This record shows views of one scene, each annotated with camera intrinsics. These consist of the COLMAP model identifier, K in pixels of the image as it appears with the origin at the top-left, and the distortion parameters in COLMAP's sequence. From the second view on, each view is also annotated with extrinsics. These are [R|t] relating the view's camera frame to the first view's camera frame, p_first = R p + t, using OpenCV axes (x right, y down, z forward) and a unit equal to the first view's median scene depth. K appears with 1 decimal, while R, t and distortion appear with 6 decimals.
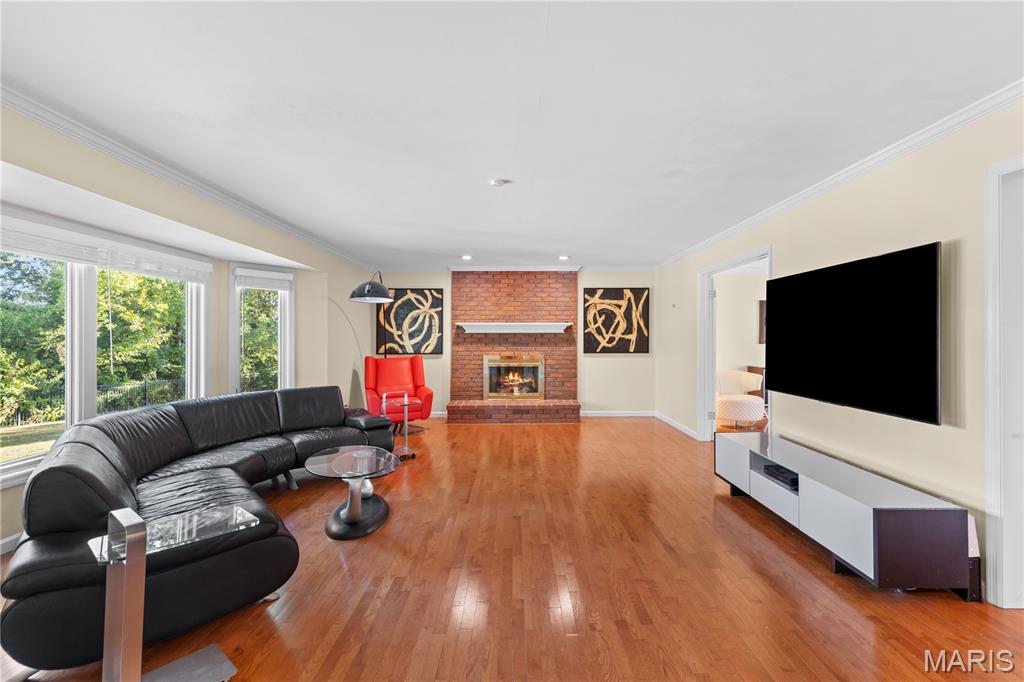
lens RADIAL K [[469.2, 0, 507.7], [0, 469.2, 340.5], [0, 0, 1]] dist [0.009184, -0.001093]
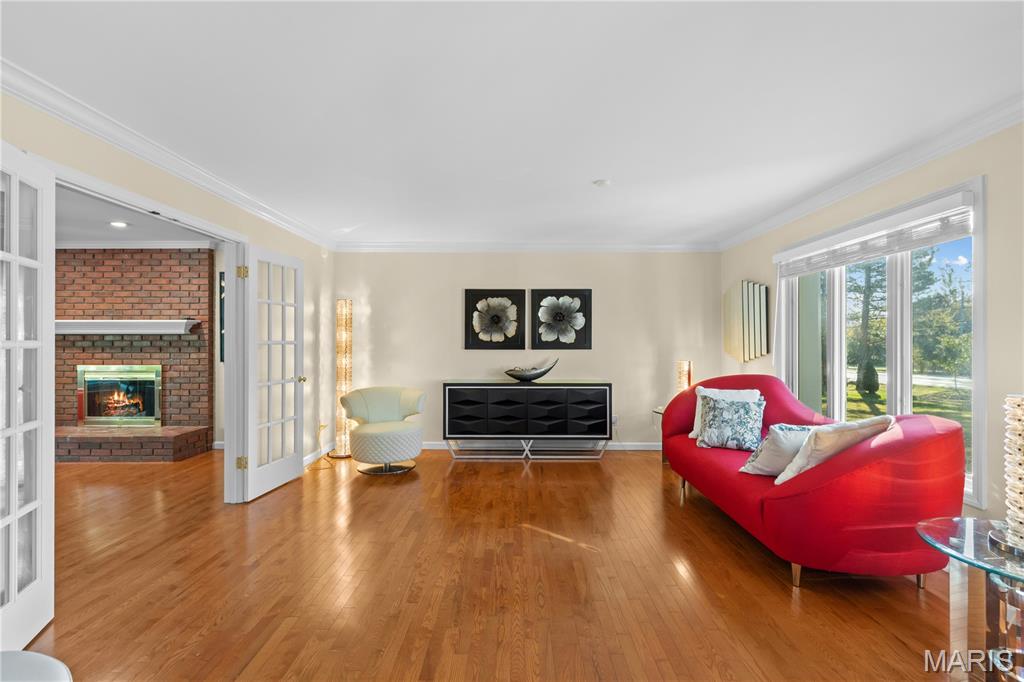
lens RADIAL K [[469.2, 0, 520.4], [0, 469.2, 344.5], [0, 0, 1]] dist [0.009184, -0.001093]
pose [[0.999984, -0.001043, 0.005485, 0.624540], [0.001054, 0.999997, -0.001973, 0.002102], [-0.005483, 0.001978, 0.999983, 0.268430]]
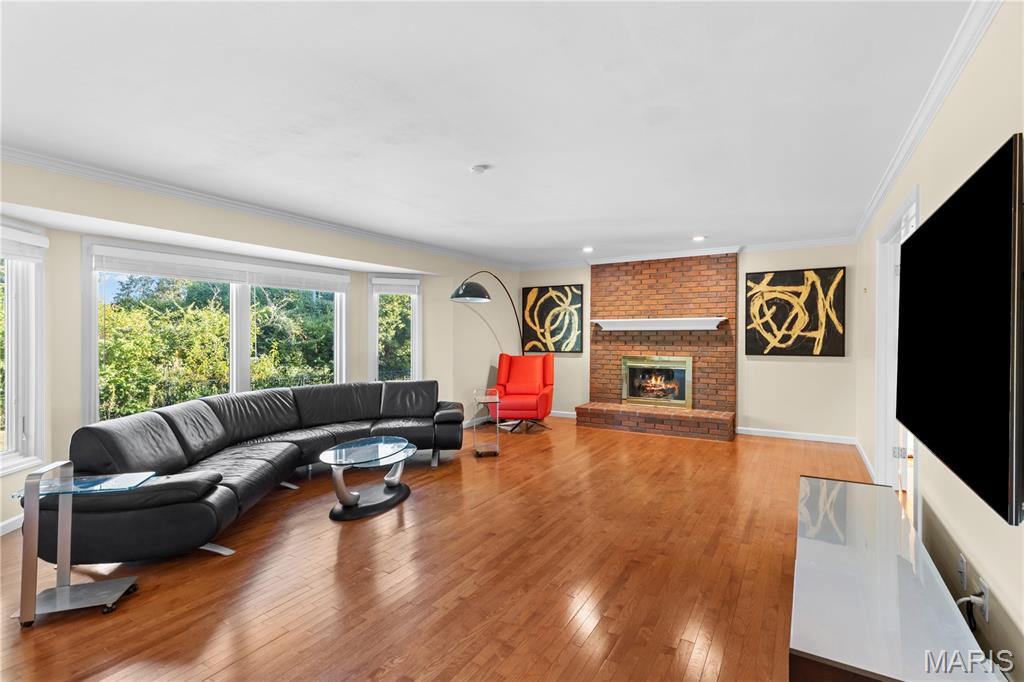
lens RADIAL K [[469.2, 0, 512.7], [0, 469.2, 340.9], [0, 0, 1]] dist [0.009184, -0.001093]
pose [[0.855435, 0.005643, -0.517880, 0.237958], [-0.001537, 0.999964, 0.008357, -0.002831], [0.517908, -0.006353, 0.855413, 0.111141]]
